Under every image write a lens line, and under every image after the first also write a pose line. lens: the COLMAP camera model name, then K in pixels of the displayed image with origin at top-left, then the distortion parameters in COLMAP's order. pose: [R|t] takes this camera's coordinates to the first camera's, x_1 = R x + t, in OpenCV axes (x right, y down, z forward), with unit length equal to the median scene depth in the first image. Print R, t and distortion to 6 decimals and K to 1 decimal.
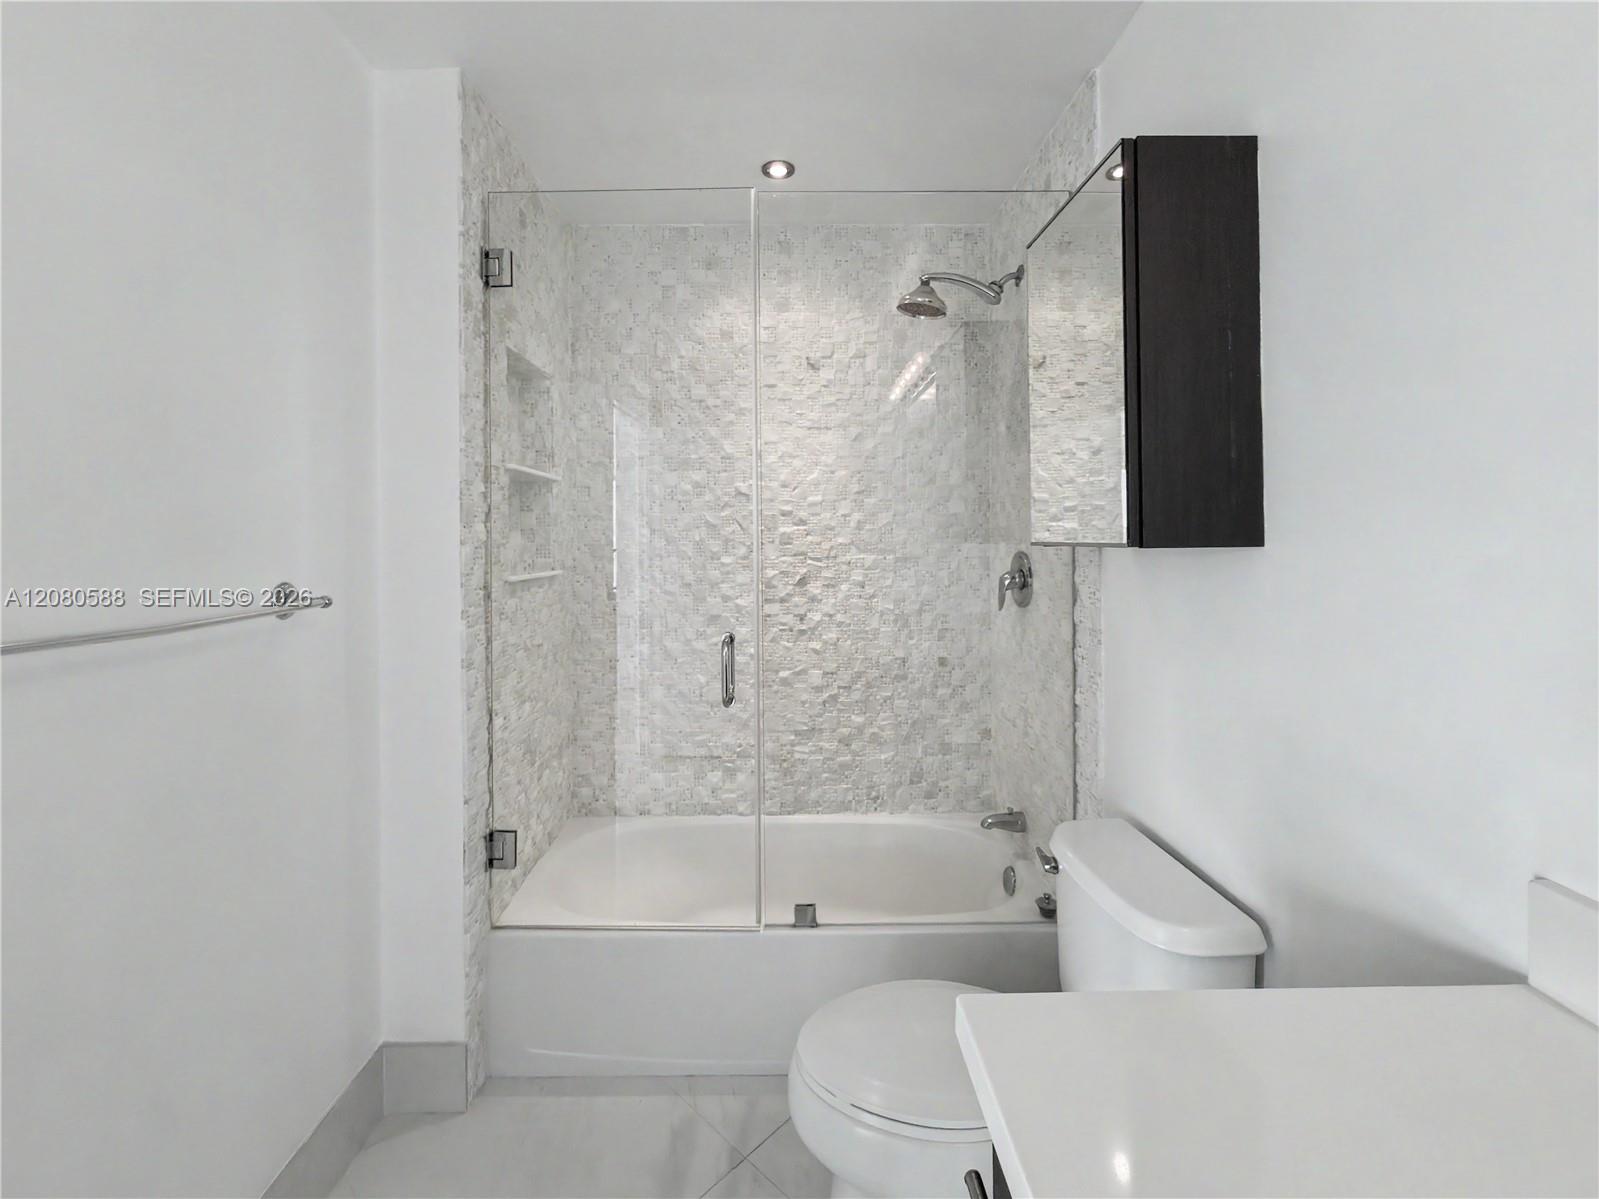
lens RADIAL K [[678.4, 0, 802.8], [0, 678.4, 526.4], [0, 0, 1]] dist [-0.000454, -0.000884]
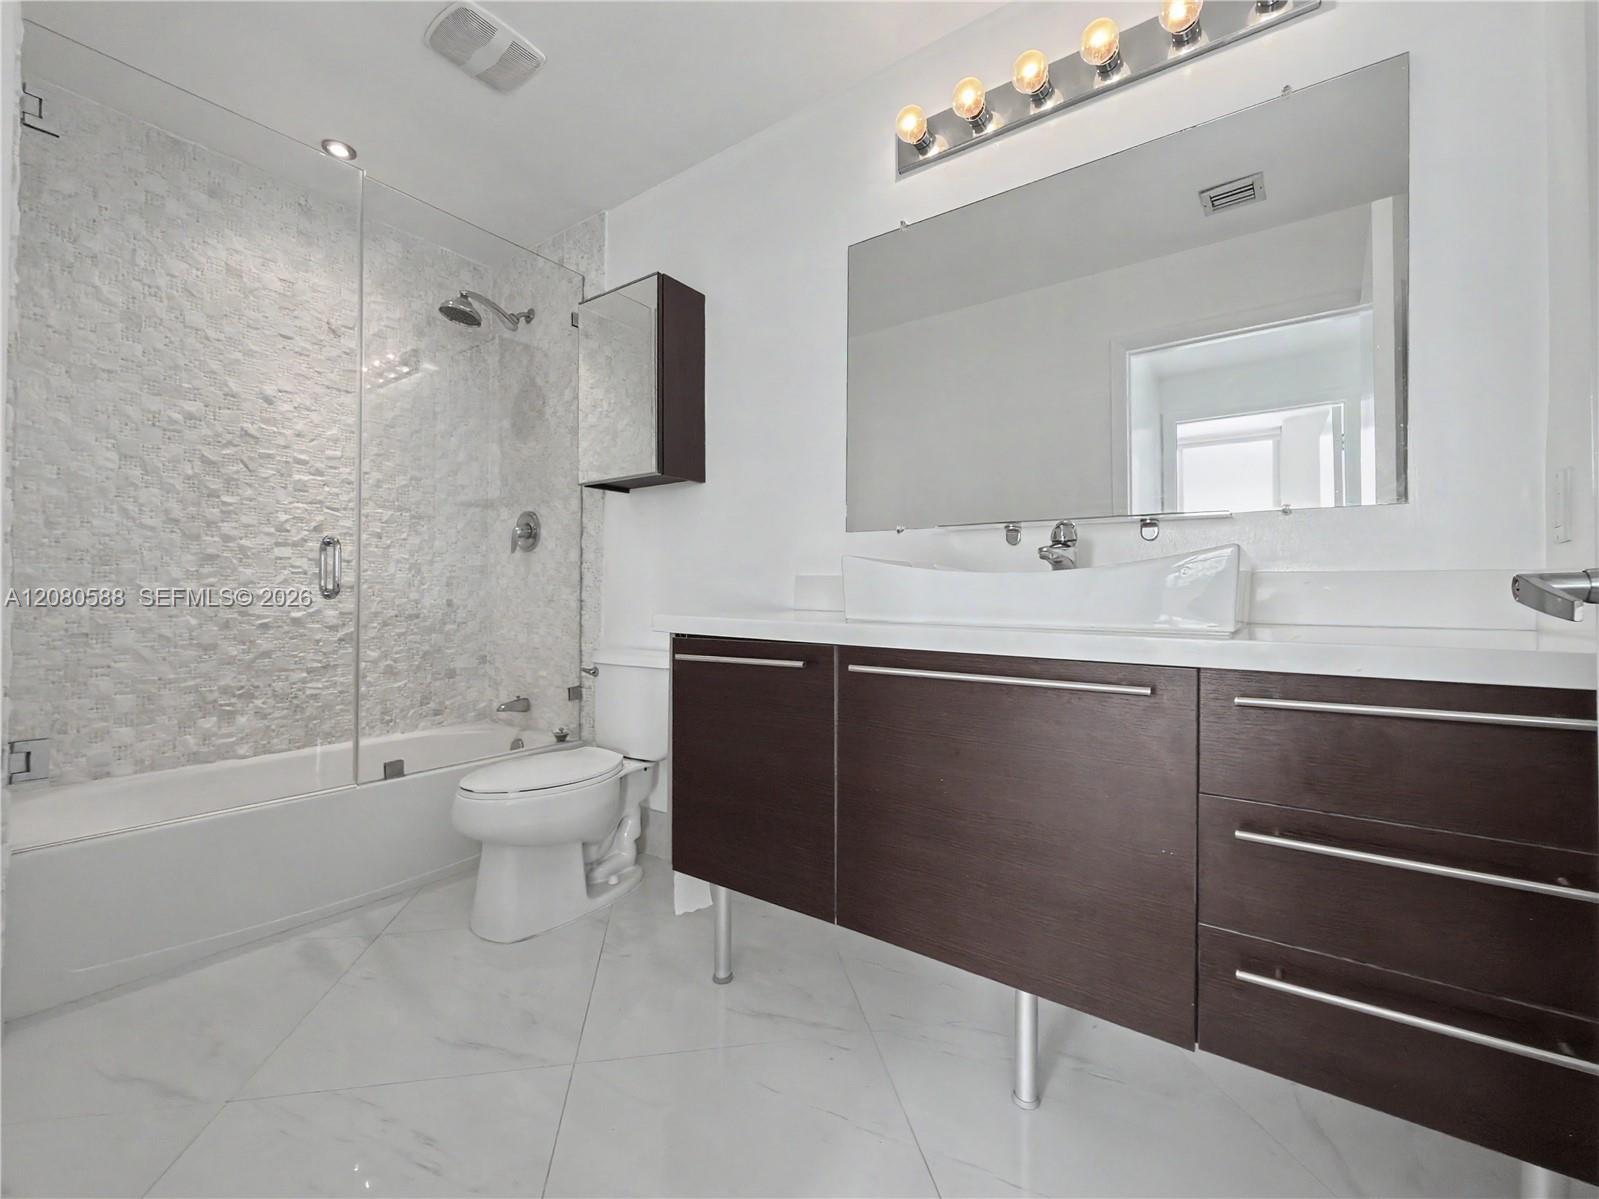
lens RADIAL K [[670.2, 0, 811.8], [0, 670.2, 592.2], [0, 0, 1]] dist [0.001871, 0.000287]
pose [[0.577296, 0.010709, 0.816465, -0.417836], [-0.005400, 0.999942, -0.009298, 0.189121], [-0.816517, 0.000959, 0.577320, -0.253011]]
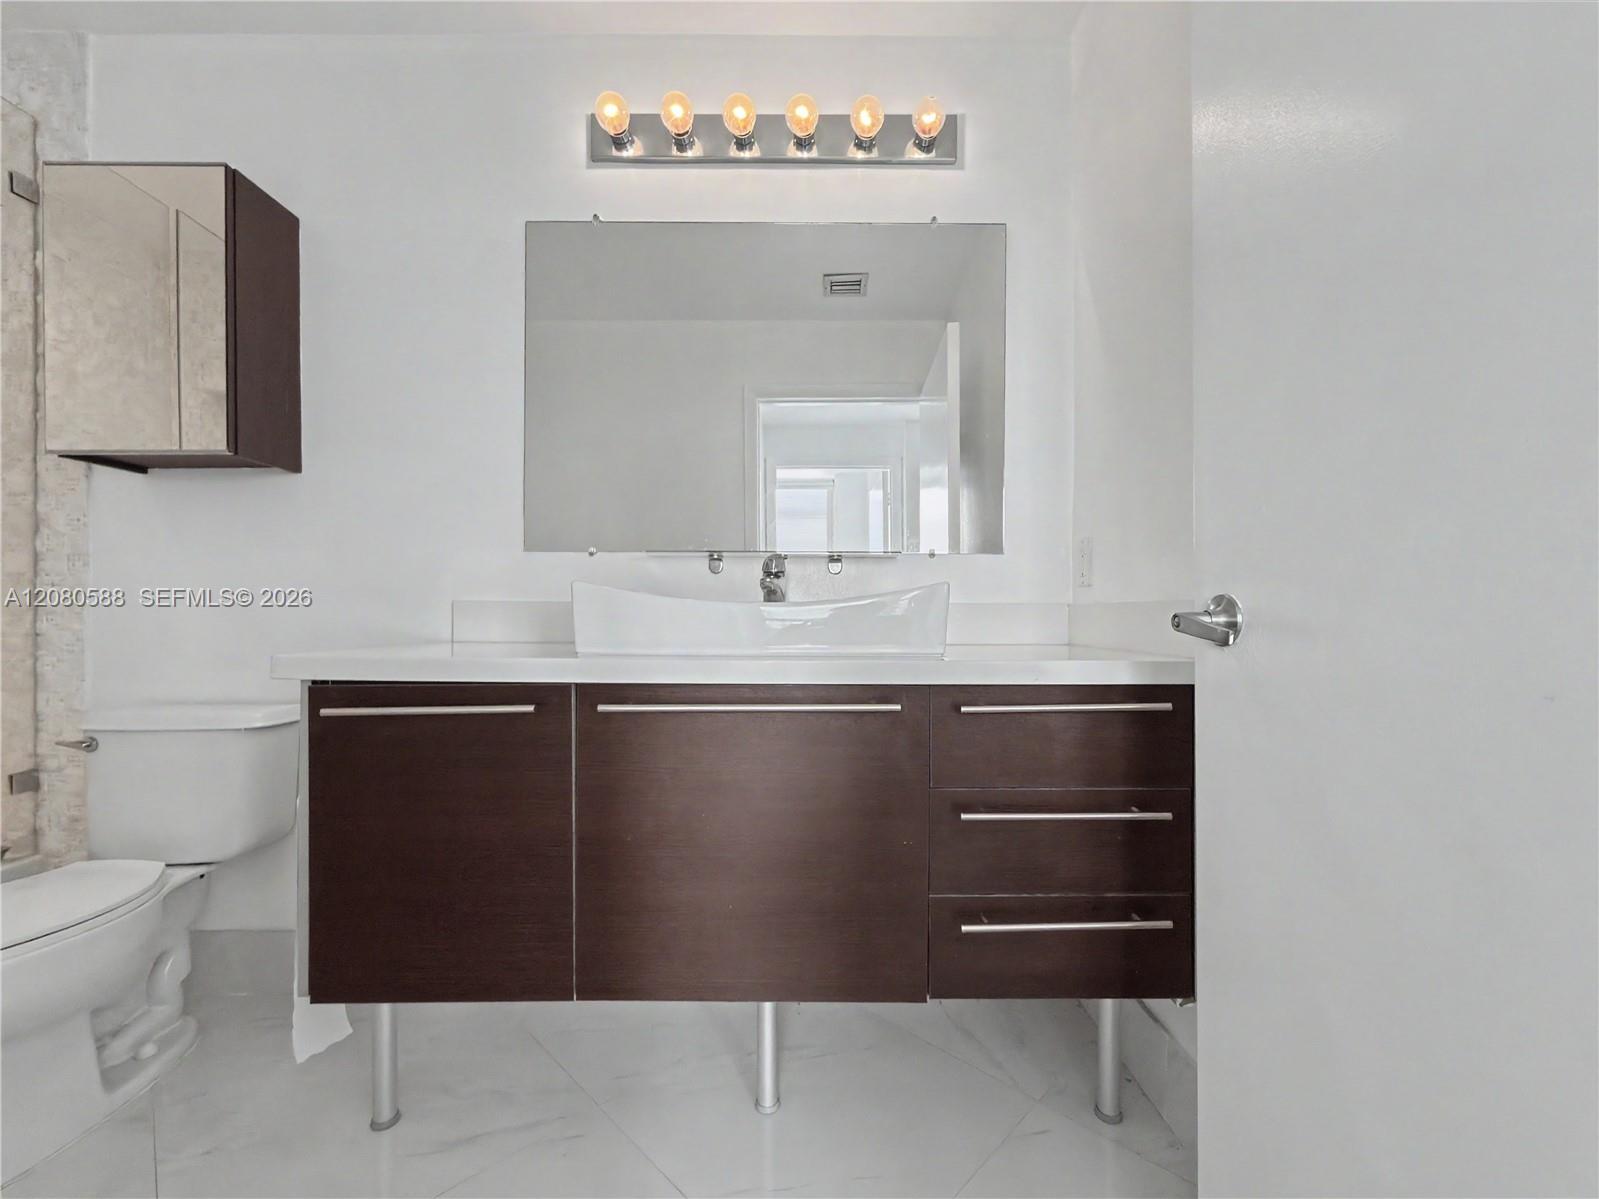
lens RADIAL K [[670.2, 0, 801.5], [0, 670.2, 620.8], [0, 0, 1]] dist [0.001871, 0.000287]
pose [[-0.005360, -0.001308, 0.999985, -0.442044], [0.002411, 0.999996, 0.001321, 0.181205], [-0.999983, 0.002418, -0.005357, -0.093031]]
